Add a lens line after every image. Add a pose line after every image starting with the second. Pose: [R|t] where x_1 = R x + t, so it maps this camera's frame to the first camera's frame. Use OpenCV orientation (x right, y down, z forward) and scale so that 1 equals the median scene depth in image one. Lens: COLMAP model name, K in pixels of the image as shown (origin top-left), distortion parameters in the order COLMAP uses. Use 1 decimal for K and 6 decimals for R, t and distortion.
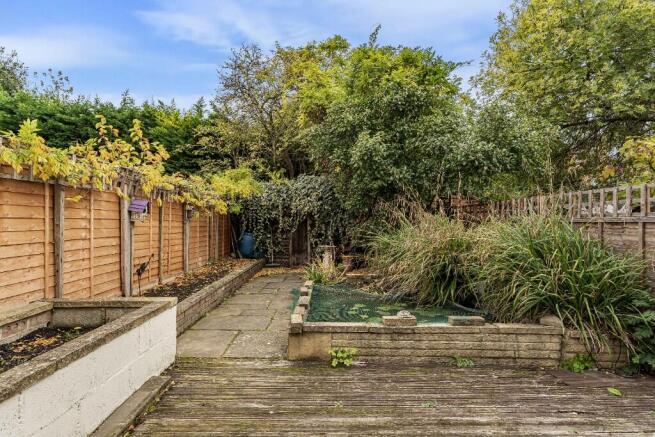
lens RADIAL K [[322.6, 0, 323.5], [0, 322.6, 219.1], [0, 0, 1]] dist [-0.001535, -0.000065]
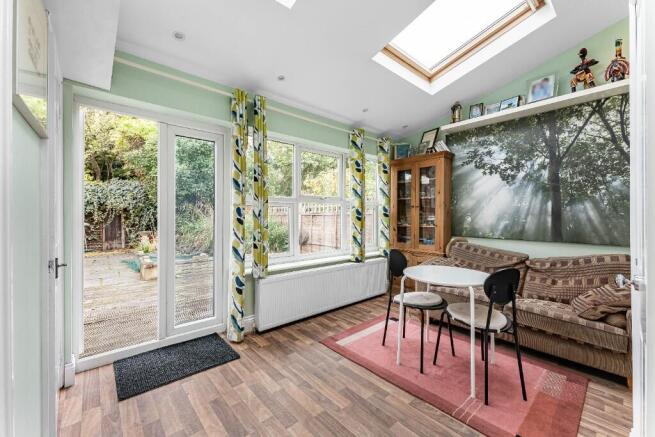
lens RADIAL K [[265.3, 0, 325.0], [0, 265.3, 216.7], [0, 0, 1]] dist [0.005991, -0.001822]
pose [[0.773030, -0.009112, 0.634304, -0.216533], [-0.002629, 0.999842, 0.017567, -0.015813], [-0.634364, -0.015248, 0.772884, -0.802778]]
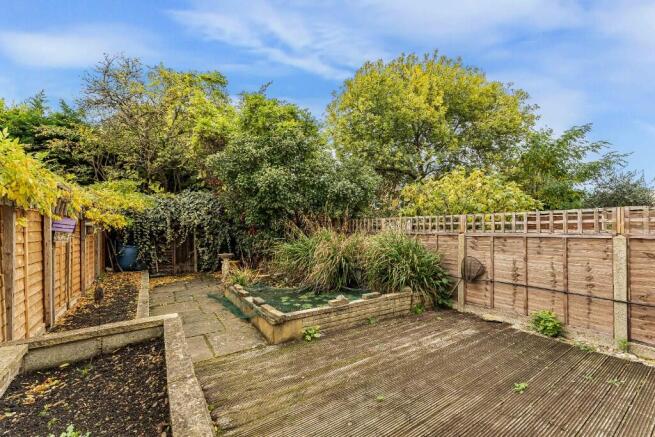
lens RADIAL K [[265.3, 0, 320.1], [0, 265.3, 226.4], [0, 0, 1]] dist [0.005991, -0.001822]
pose [[0.847252, -0.007909, 0.531132, -0.376115], [0.005724, 0.999967, 0.005761, -0.039933], [-0.531160, -0.001841, 0.847269, -0.019699]]
